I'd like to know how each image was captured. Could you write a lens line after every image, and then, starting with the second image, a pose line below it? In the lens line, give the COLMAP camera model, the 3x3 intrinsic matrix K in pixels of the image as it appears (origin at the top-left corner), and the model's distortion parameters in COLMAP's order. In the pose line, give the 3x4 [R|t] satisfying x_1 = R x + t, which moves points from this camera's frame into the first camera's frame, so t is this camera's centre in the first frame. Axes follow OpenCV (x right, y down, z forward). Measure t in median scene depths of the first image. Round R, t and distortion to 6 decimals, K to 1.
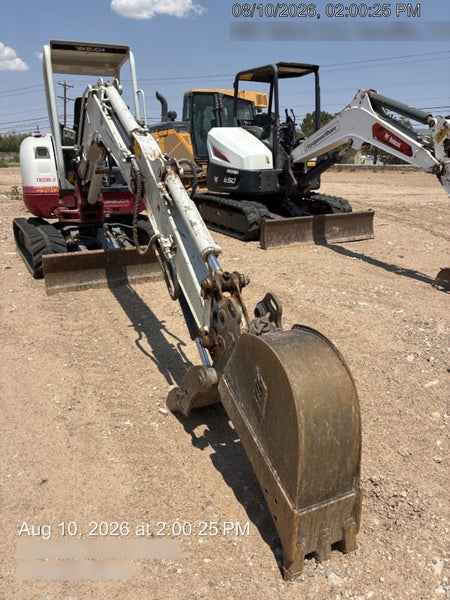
lens RADIAL K [[444.0, 0, 233.4], [0, 444.0, 309.2], [0, 0, 1]] dist [-0.007619, -0.005732]
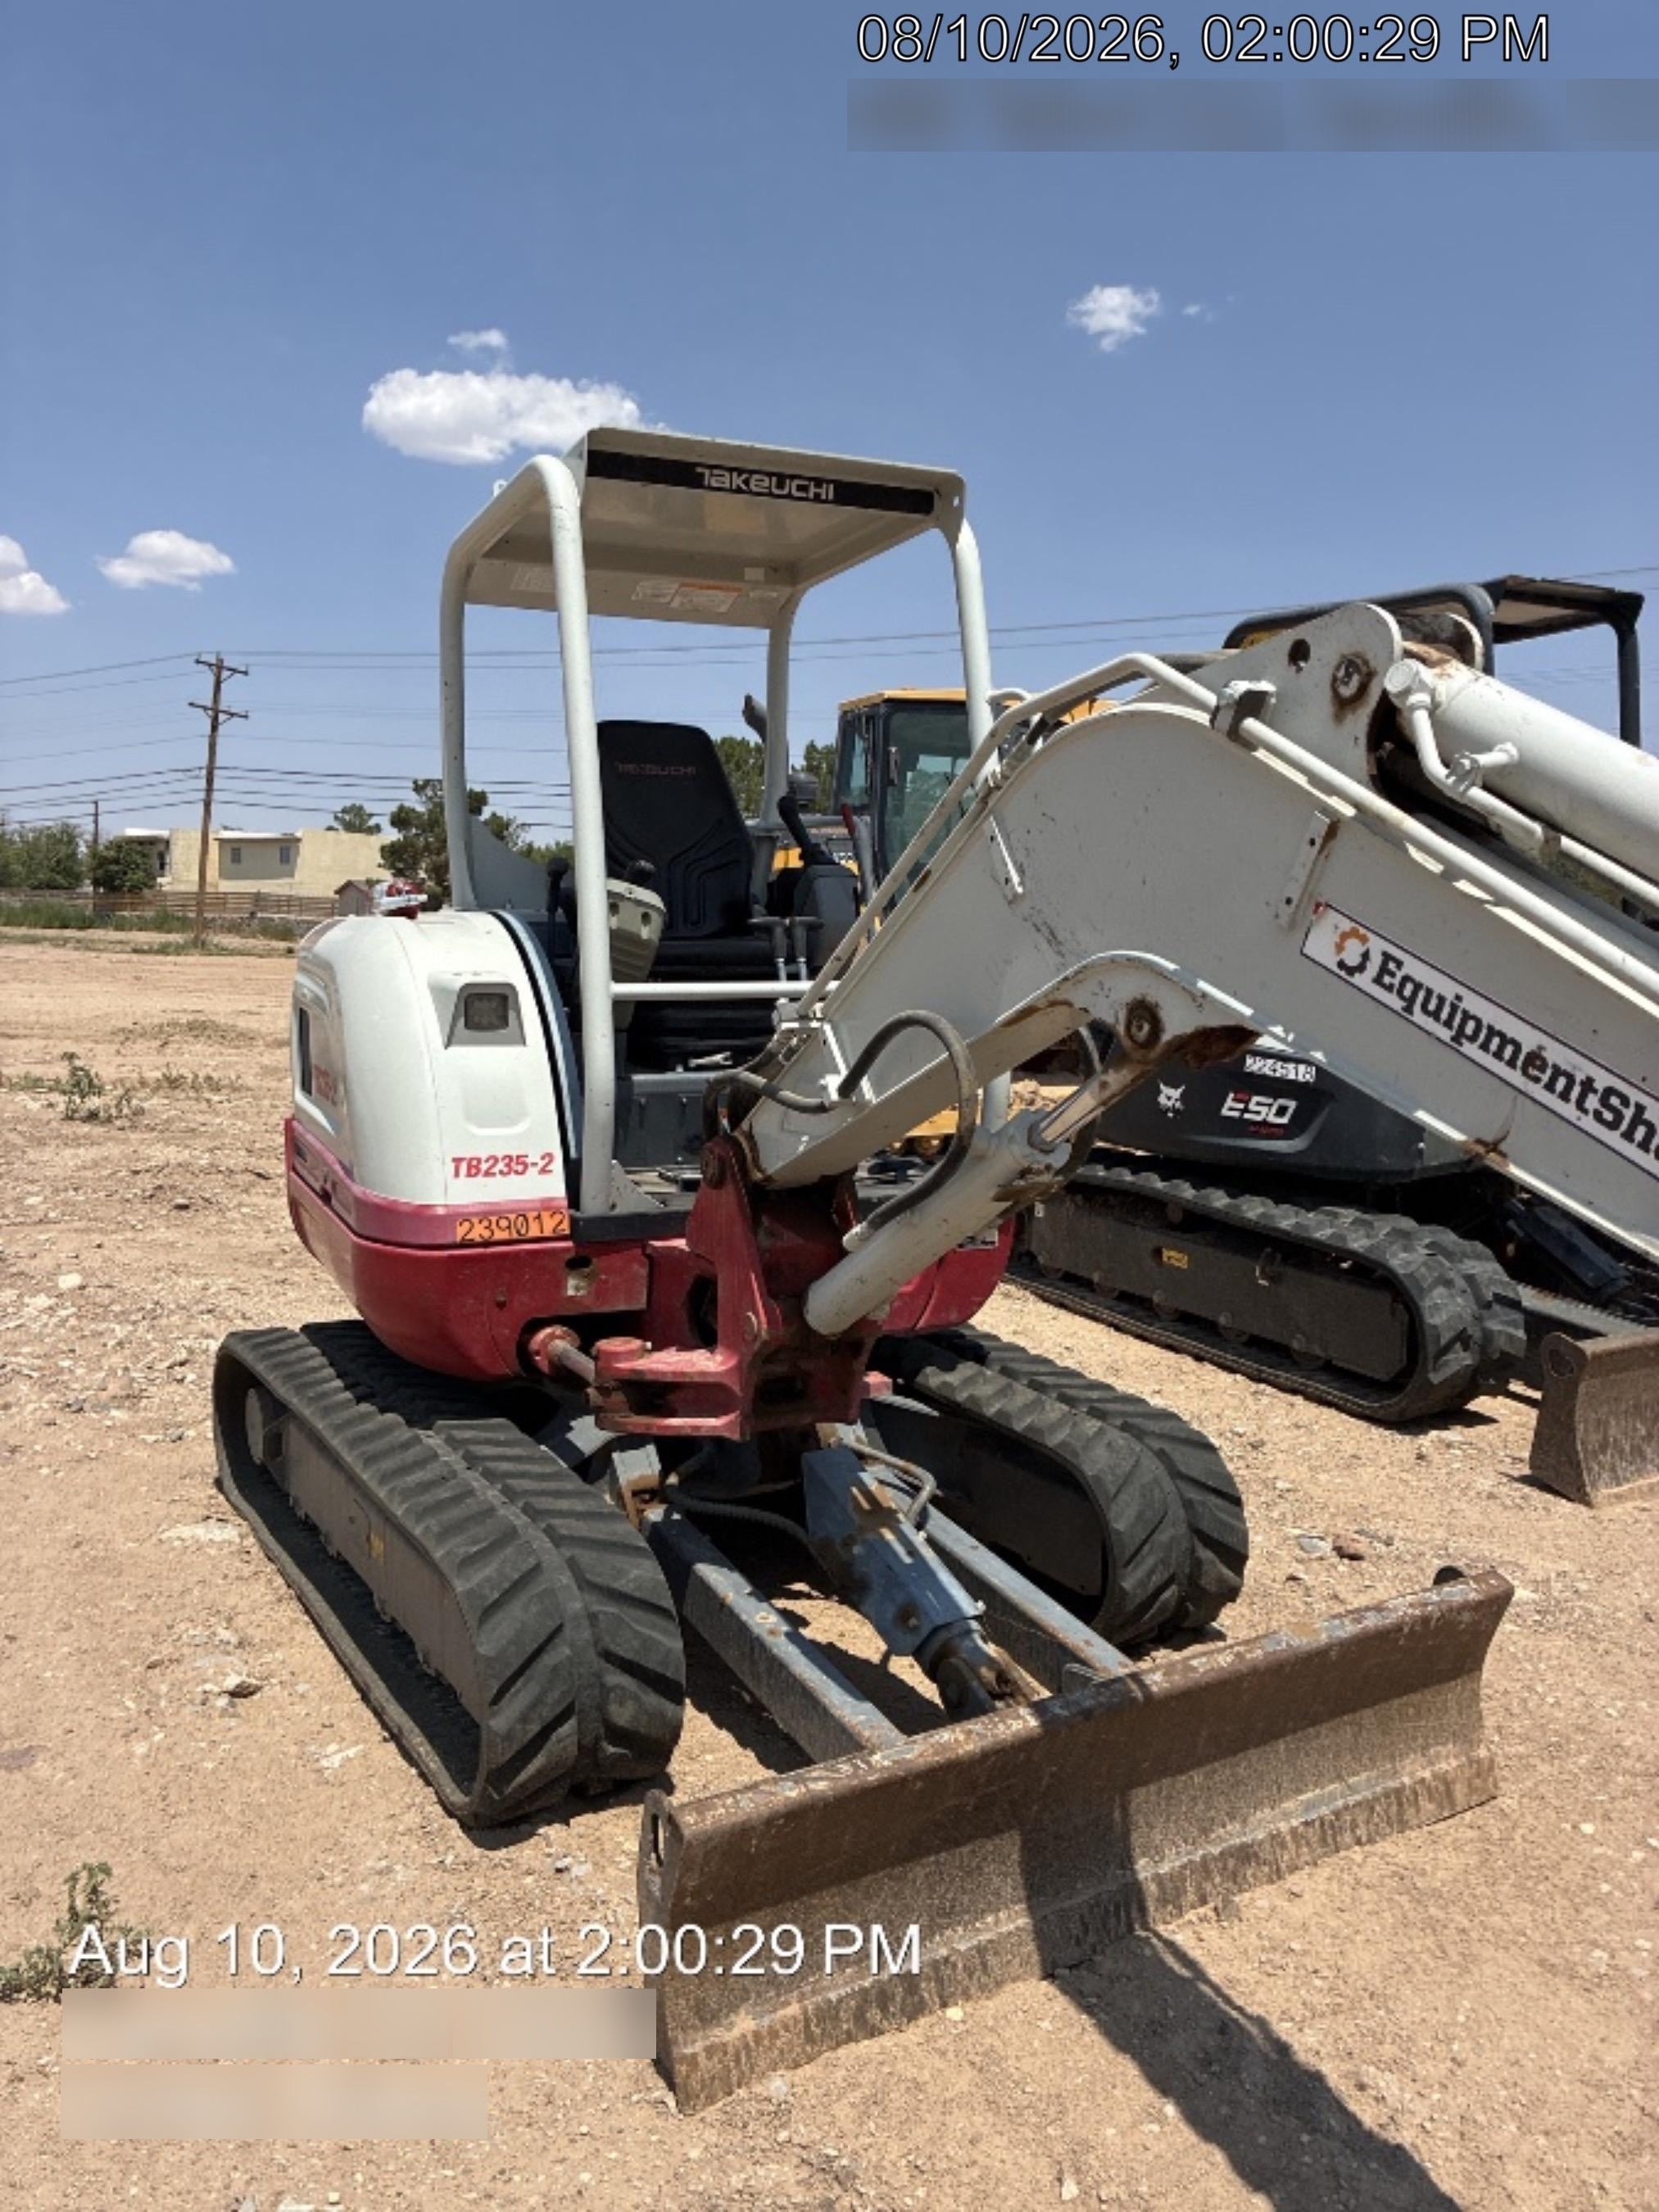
lens RADIAL K [[1619.5, 0, 800.4], [0, 1619.5, 1120.5], [0, 0, 1]] dist [0.022517, -0.001569]
pose [[0.999632, 0.008295, 0.025816, -0.313349], [-0.002993, 0.979997, -0.198988, -0.177792], [-0.026950, 0.198838, 0.979662, 0.360348]]
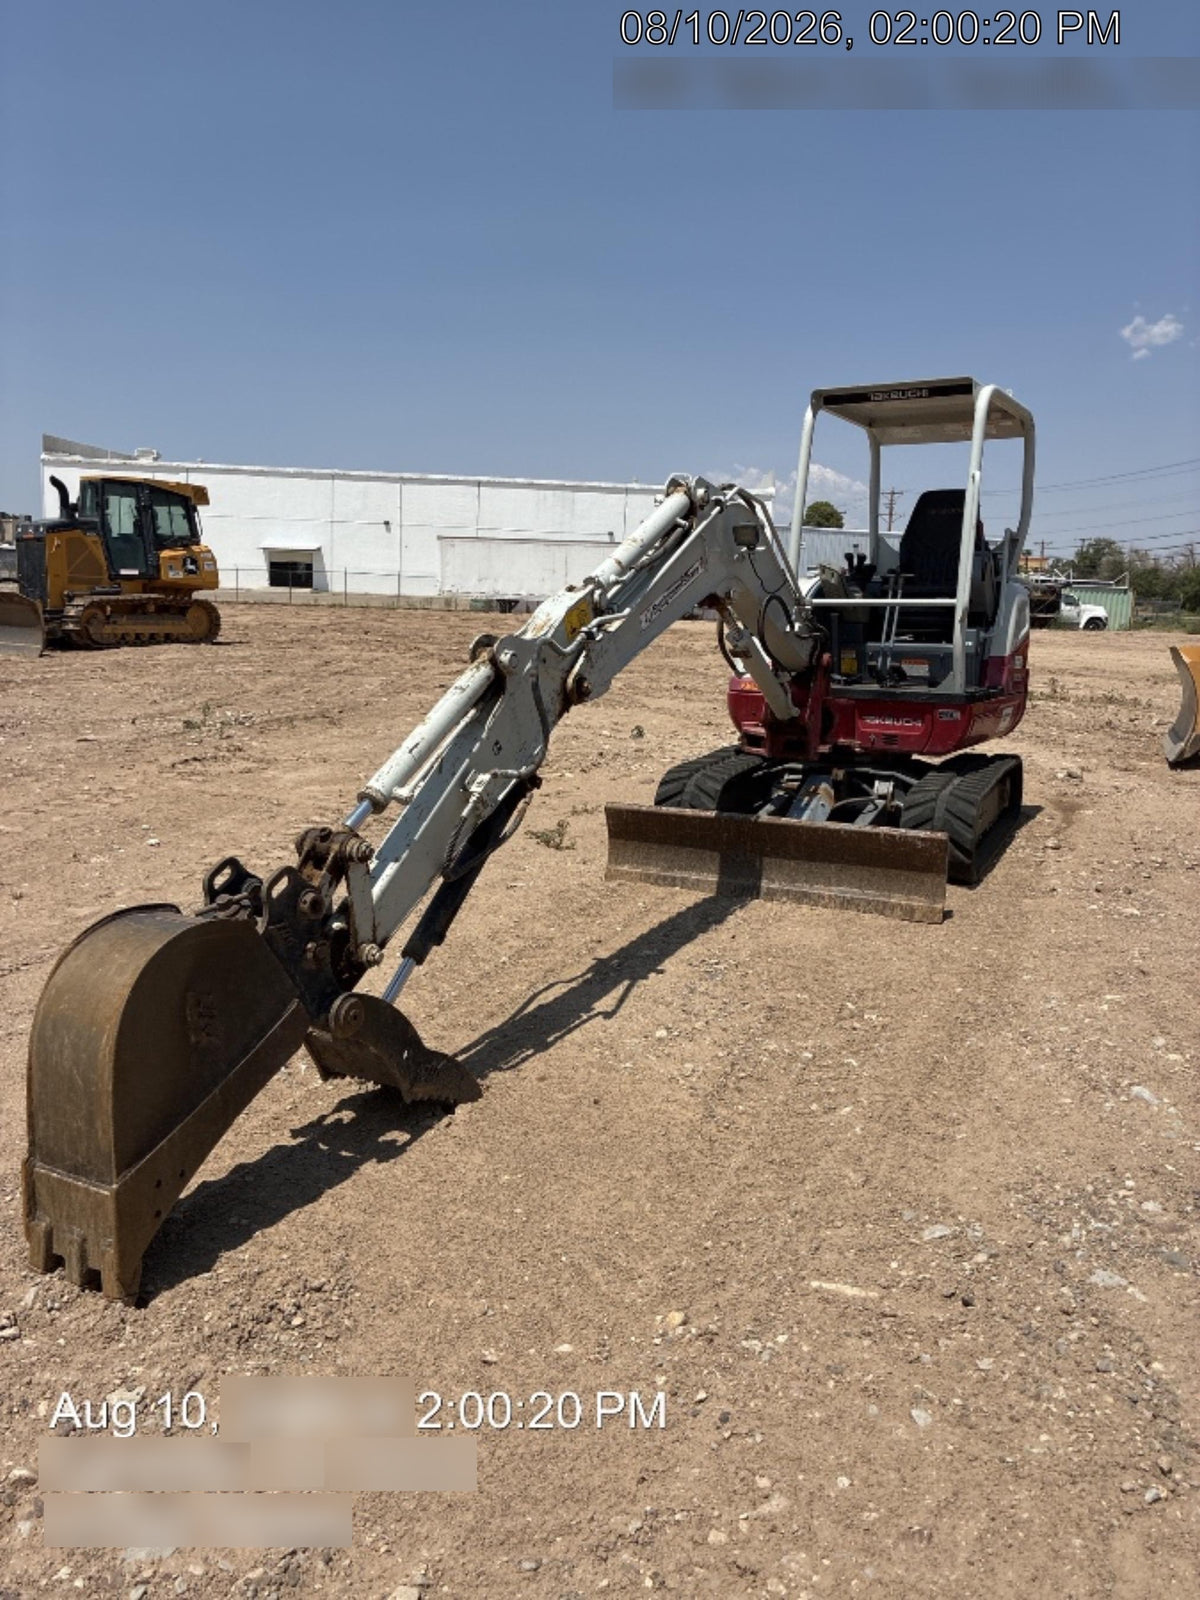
lens RADIAL K [[1184.0, 0, 622.3], [0, 1184.0, 824.5], [0, 0, 1]] dist [-0.007619, -0.005732]
pose [[0.581276, 0.158662, -0.798088, 0.536771], [-0.272061, 0.962256, -0.006852, -0.069815], [0.766877, 0.221112, 0.602502, 0.133624]]
